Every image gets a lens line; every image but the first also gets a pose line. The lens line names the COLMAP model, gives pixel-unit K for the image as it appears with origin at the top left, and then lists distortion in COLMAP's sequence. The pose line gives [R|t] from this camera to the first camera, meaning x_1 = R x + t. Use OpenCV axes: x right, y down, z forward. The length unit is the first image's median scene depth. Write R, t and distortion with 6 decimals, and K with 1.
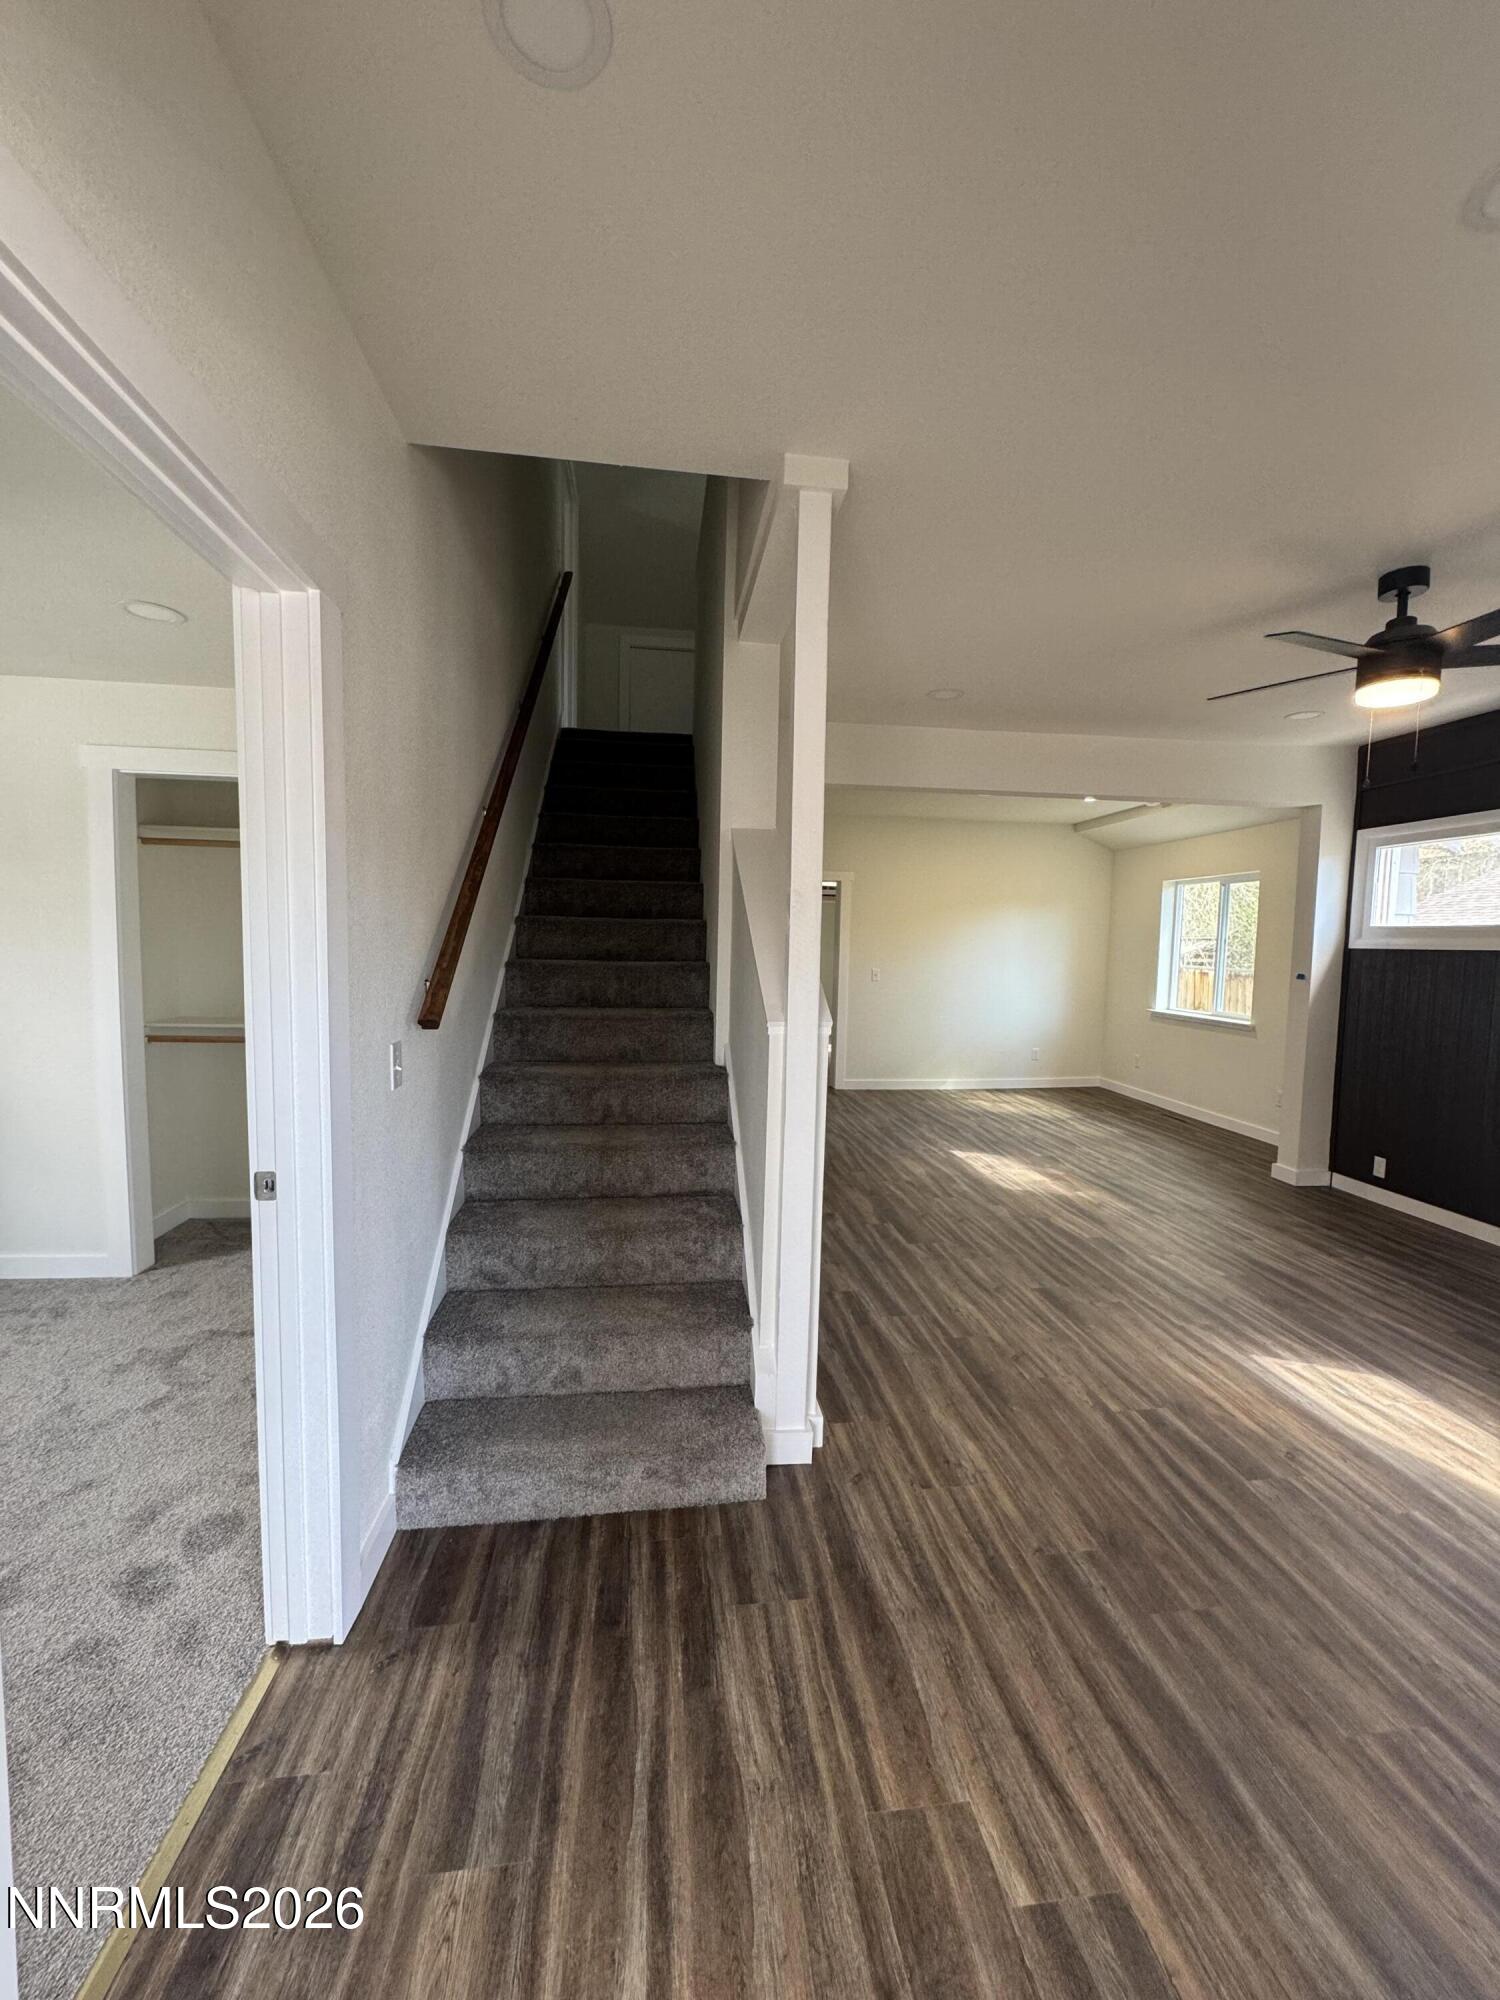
lens RADIAL K [[795.6, 0, 750.0], [0, 795.6, 1000.0], [0, 0, 1]] dist [-0.001364, -0.000096]
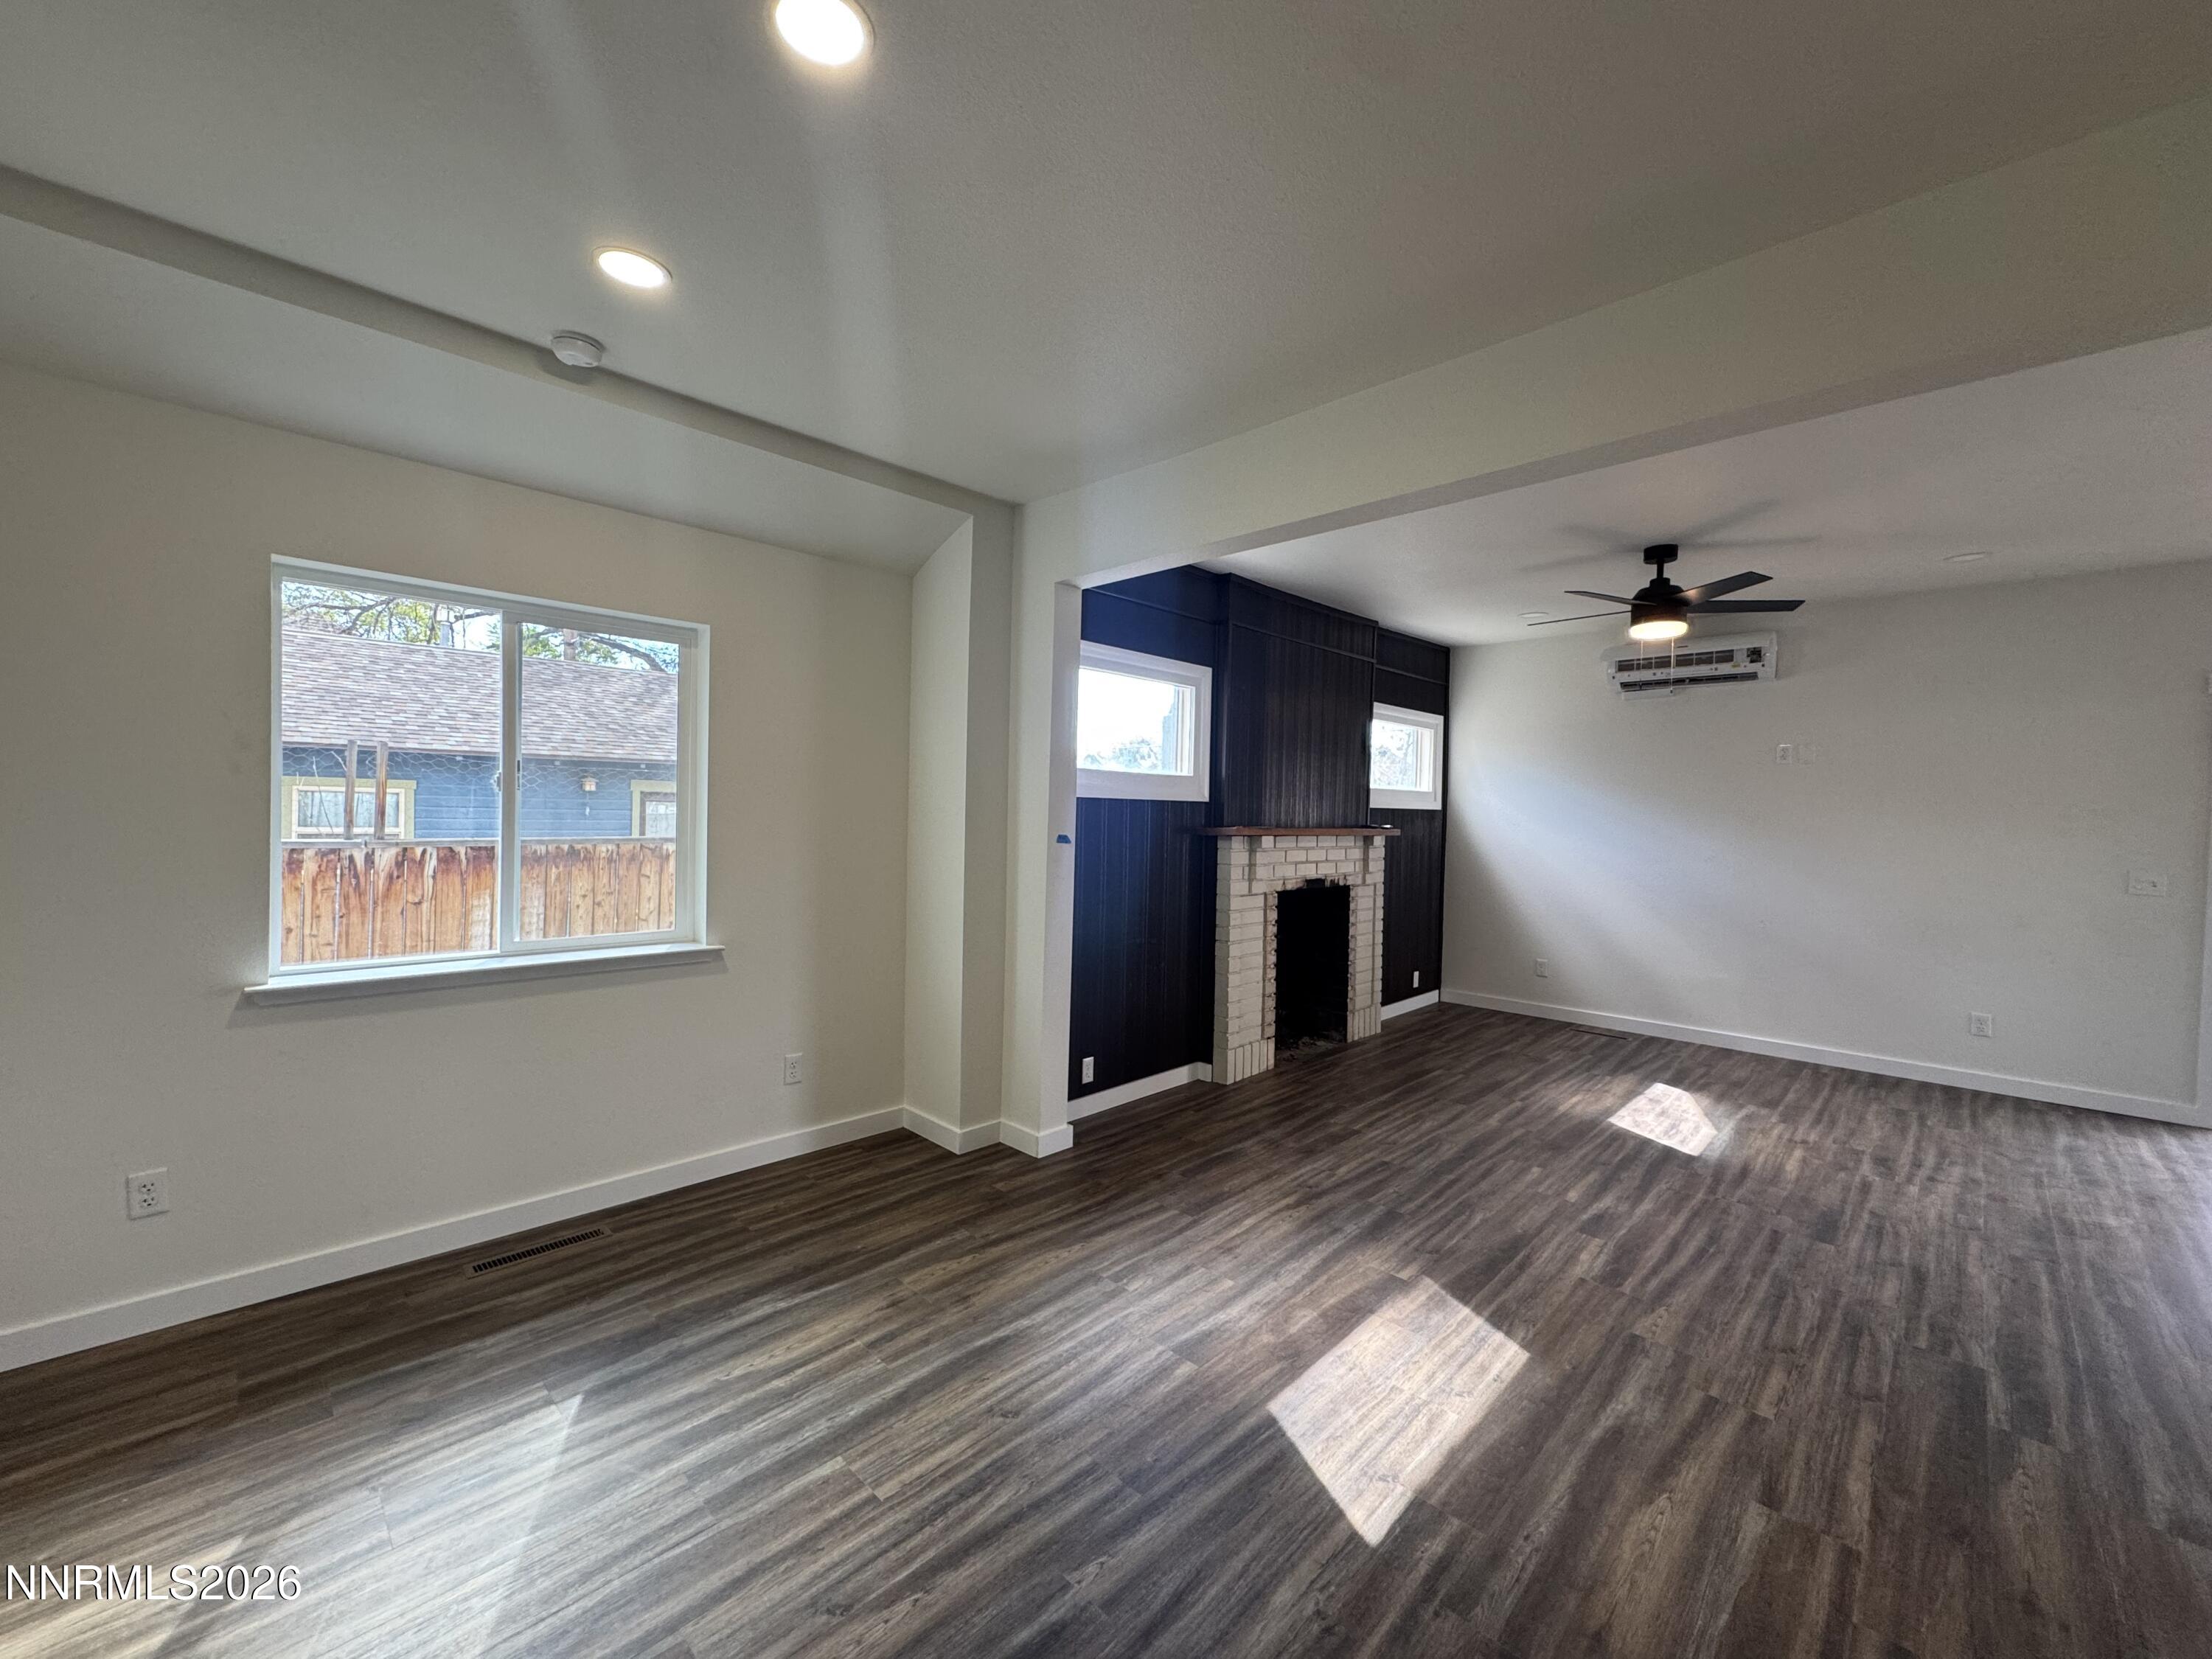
lens RADIAL K [[879.9, 0, 1102.6], [0, 879.9, 827.3], [0, 0, 1]] dist [-0.001364, -0.000096]
pose [[-0.613036, -0.047222, 0.788643, 0.131441], [0.024974, 0.996555, 0.079084, -0.142703], [-0.789660, 0.068176, -0.609745, 2.085090]]
